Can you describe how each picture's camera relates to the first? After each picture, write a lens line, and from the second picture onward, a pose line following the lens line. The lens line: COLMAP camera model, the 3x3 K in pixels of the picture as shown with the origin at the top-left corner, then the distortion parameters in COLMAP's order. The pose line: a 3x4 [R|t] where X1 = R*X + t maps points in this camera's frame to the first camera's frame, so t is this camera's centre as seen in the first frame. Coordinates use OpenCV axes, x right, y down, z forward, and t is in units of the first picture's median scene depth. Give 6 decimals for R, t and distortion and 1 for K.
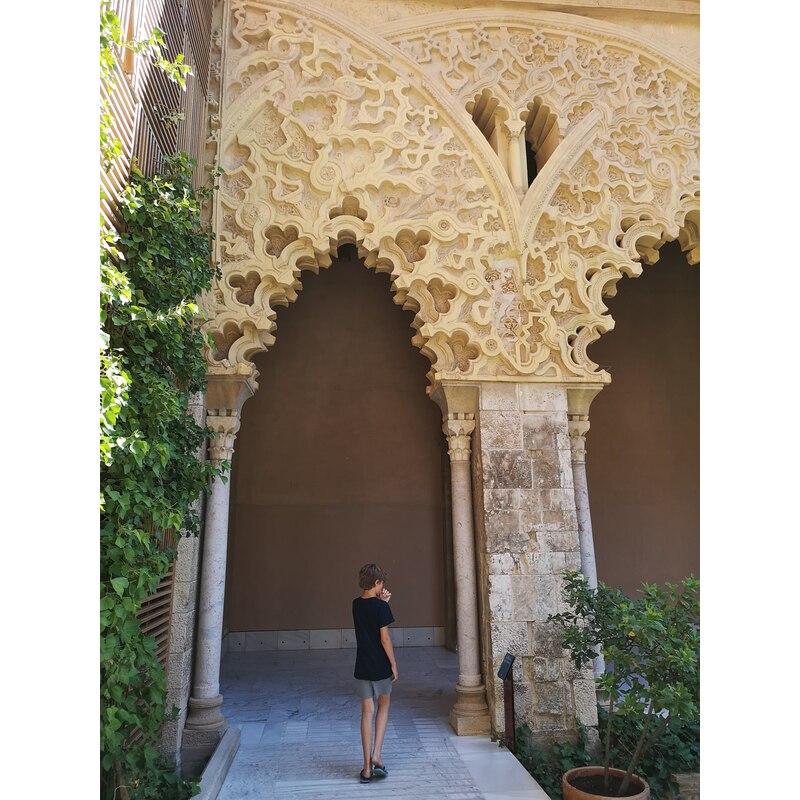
lens RADIAL K [[619.3, 0, 398.1], [0, 619.3, 398.0], [0, 0, 1]] dist [0.012956, -0.002221]
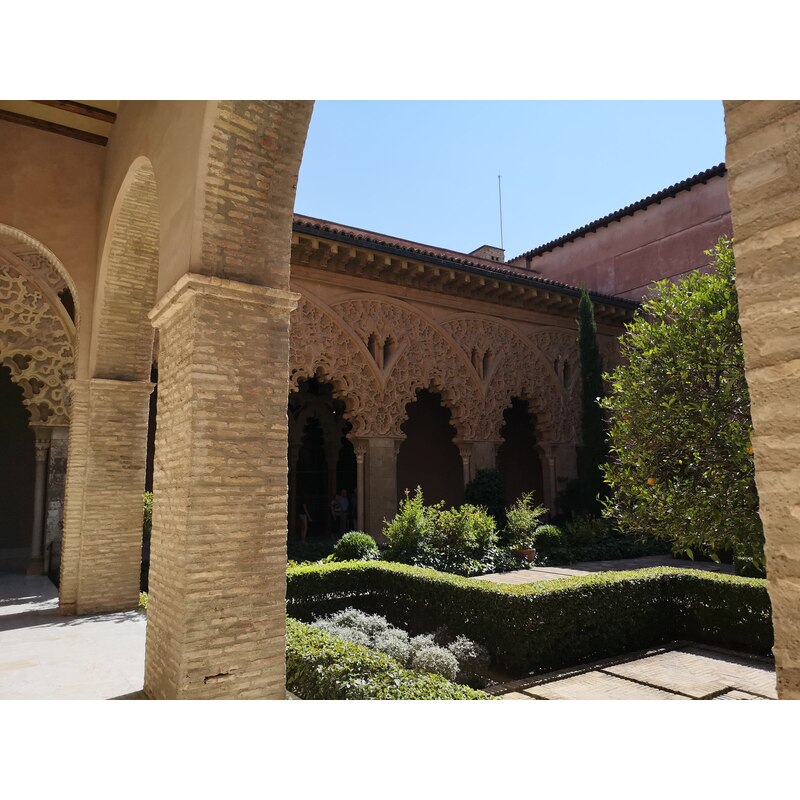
lens RADIAL K [[619.3, 0, 402.2], [0, 619.3, 400.7], [0, 0, 1]] dist [0.012956, -0.002221]
pose [[0.895985, 0.056331, 0.440497, 0.262796], [-0.089680, 0.994437, 0.055243, -0.348784], [-0.434935, -0.089000, 0.896053, -1.528082]]
